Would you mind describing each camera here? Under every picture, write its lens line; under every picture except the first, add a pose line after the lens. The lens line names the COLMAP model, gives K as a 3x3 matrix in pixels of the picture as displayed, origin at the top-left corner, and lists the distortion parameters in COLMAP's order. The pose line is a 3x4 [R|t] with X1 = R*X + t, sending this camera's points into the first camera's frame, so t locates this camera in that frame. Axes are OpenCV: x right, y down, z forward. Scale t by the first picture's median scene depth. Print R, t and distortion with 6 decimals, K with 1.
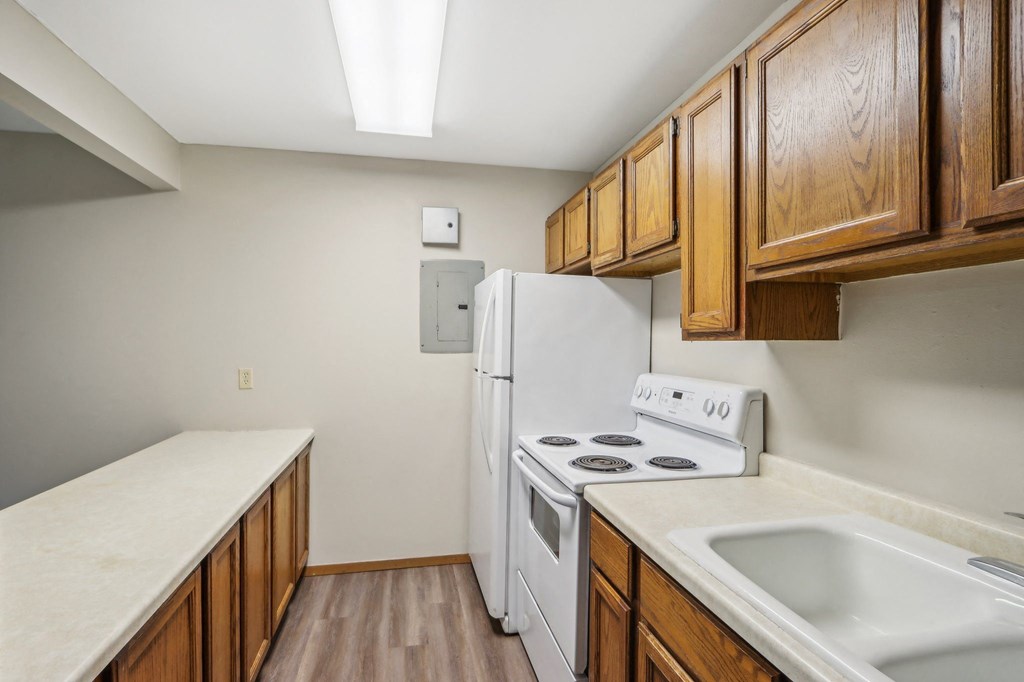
lens RADIAL K [[481.6, 0, 507.1], [0, 481.6, 345.3], [0, 0, 1]] dist [-0.000899, 0.001086]
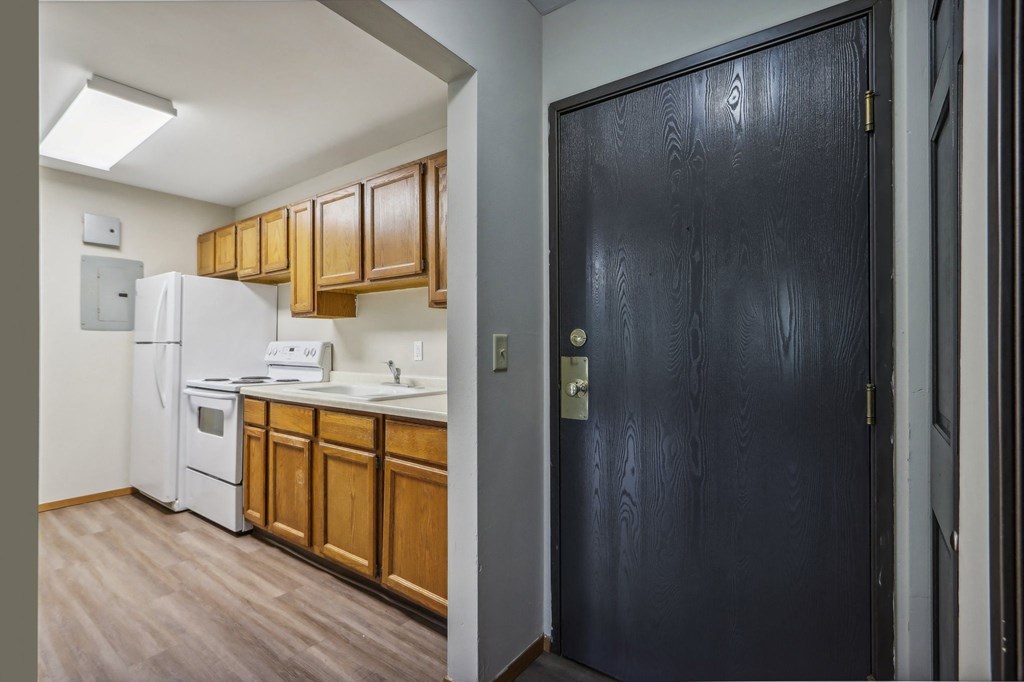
lens RADIAL K [[481.6, 0, 498.9], [0, 481.6, 342.6], [0, 0, 1]] dist [-0.000899, 0.001086]
pose [[0.757562, 0.001267, 0.652763, -0.263748], [0.010120, 0.999855, -0.013685, 0.115428], [-0.652685, 0.016973, 0.757439, -0.969795]]
